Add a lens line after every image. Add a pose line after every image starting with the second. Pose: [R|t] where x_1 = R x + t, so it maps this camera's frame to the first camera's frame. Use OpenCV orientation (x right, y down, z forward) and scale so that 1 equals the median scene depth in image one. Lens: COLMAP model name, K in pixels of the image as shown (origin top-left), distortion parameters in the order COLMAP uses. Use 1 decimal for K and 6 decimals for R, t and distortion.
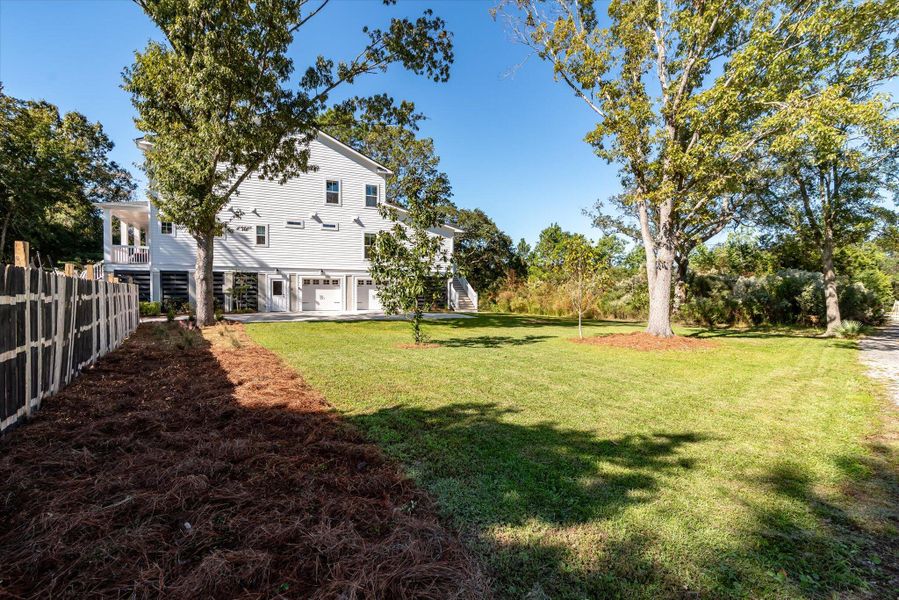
lens RADIAL K [[399.2, 0, 449.5], [0, 399.2, 300.0], [0, 0, 1]] dist [0.013799, 0.000008]
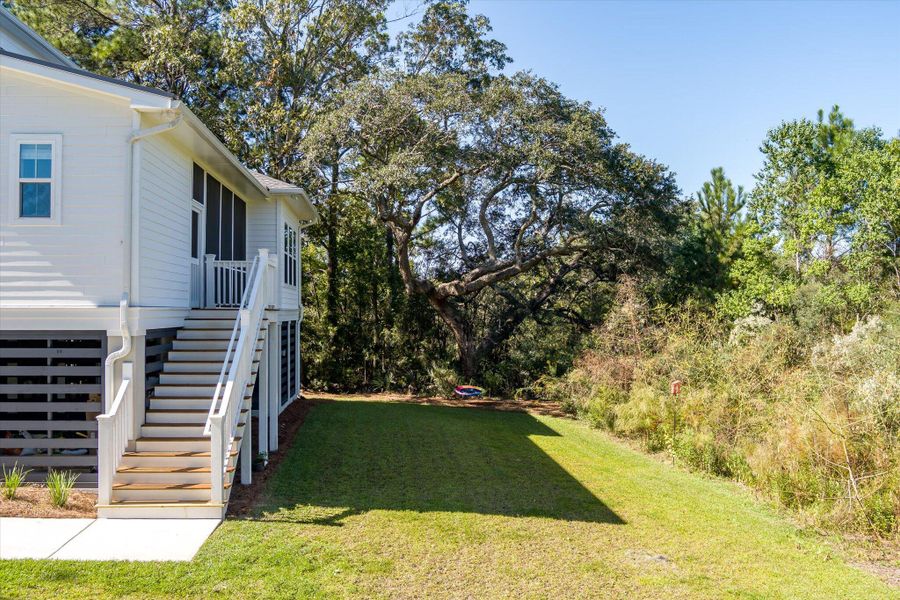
lens RADIAL K [[705.6, 0, 450.0], [0, 705.6, 300.0], [0, 0, 1]] dist [-0.076964, 0.000391]
pose [[0.940693, -0.009680, -0.339120, 0.176862], [-0.001267, 0.999486, -0.032046, -0.039696], [0.339256, 0.030575, 0.940197, 0.457794]]
